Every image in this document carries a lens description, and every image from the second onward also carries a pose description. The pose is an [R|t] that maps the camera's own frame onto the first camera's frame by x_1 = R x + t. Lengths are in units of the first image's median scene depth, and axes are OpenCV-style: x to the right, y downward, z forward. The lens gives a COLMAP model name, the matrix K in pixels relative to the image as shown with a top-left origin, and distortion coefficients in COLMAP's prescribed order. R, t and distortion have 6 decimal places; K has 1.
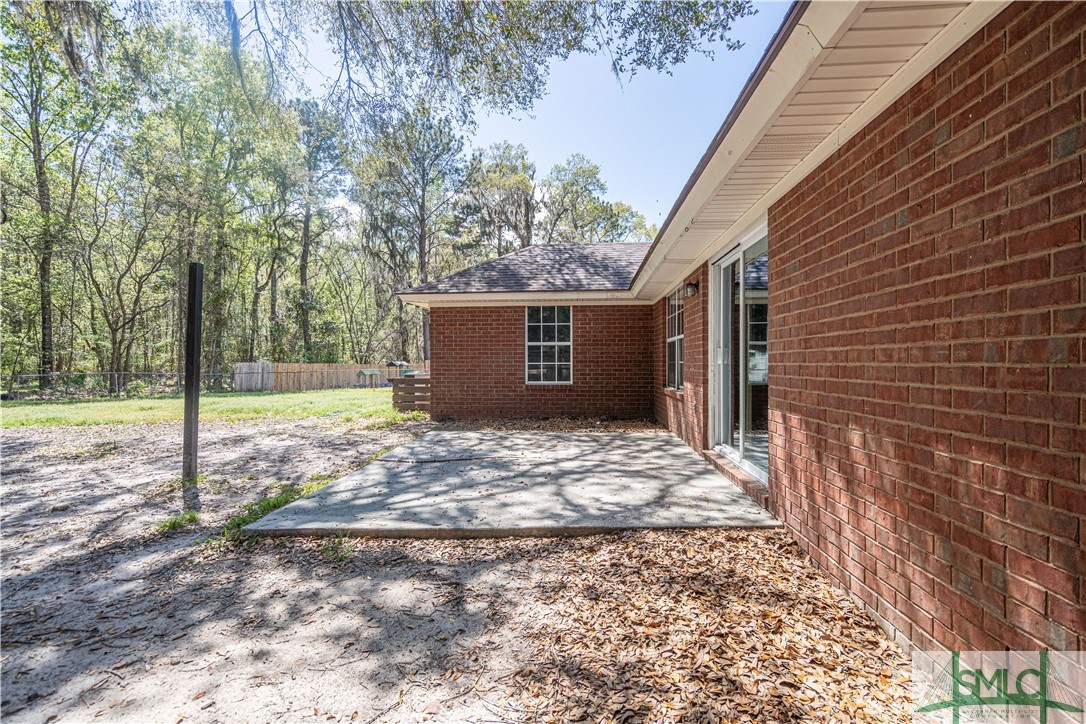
lens RADIAL K [[495.0, 0, 545.2], [0, 495.0, 363.3], [0, 0, 1]] dist [-0.003266, 0.001287]
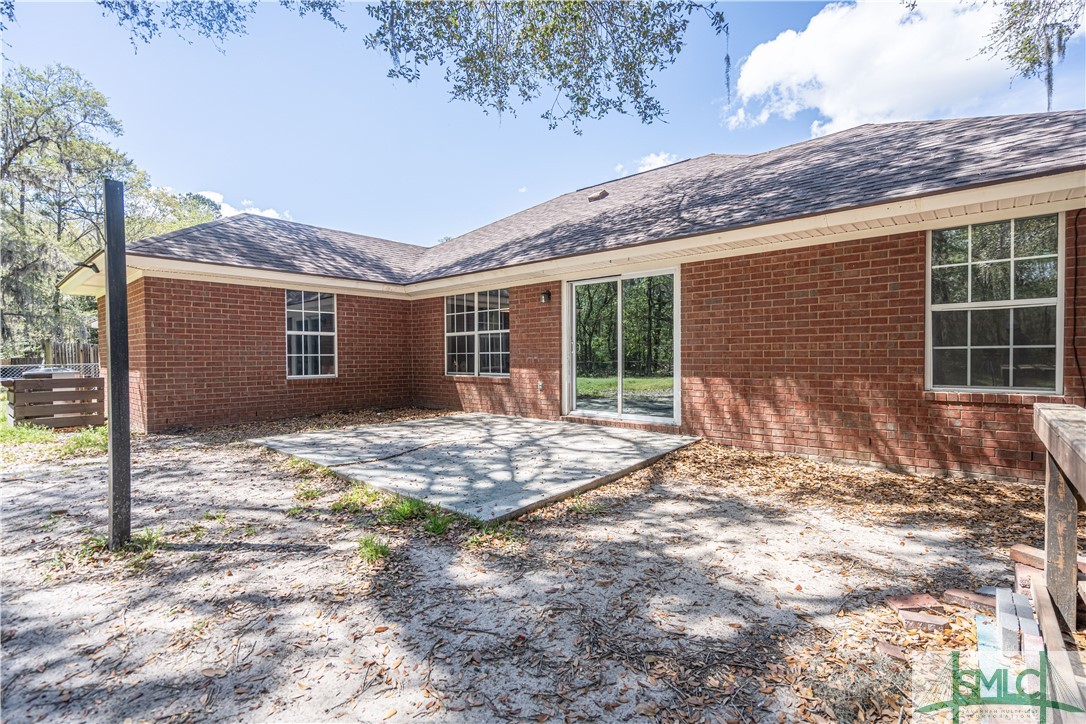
lens RADIAL K [[495.0, 0, 544.4], [0, 495.0, 359.1], [0, 0, 1]] dist [-0.003266, 0.001287]
pose [[0.605441, -0.005816, 0.795869, -1.584568], [0.005585, 0.999980, 0.003059, 0.024718], [-0.795871, 0.002593, 0.605461, 0.407714]]
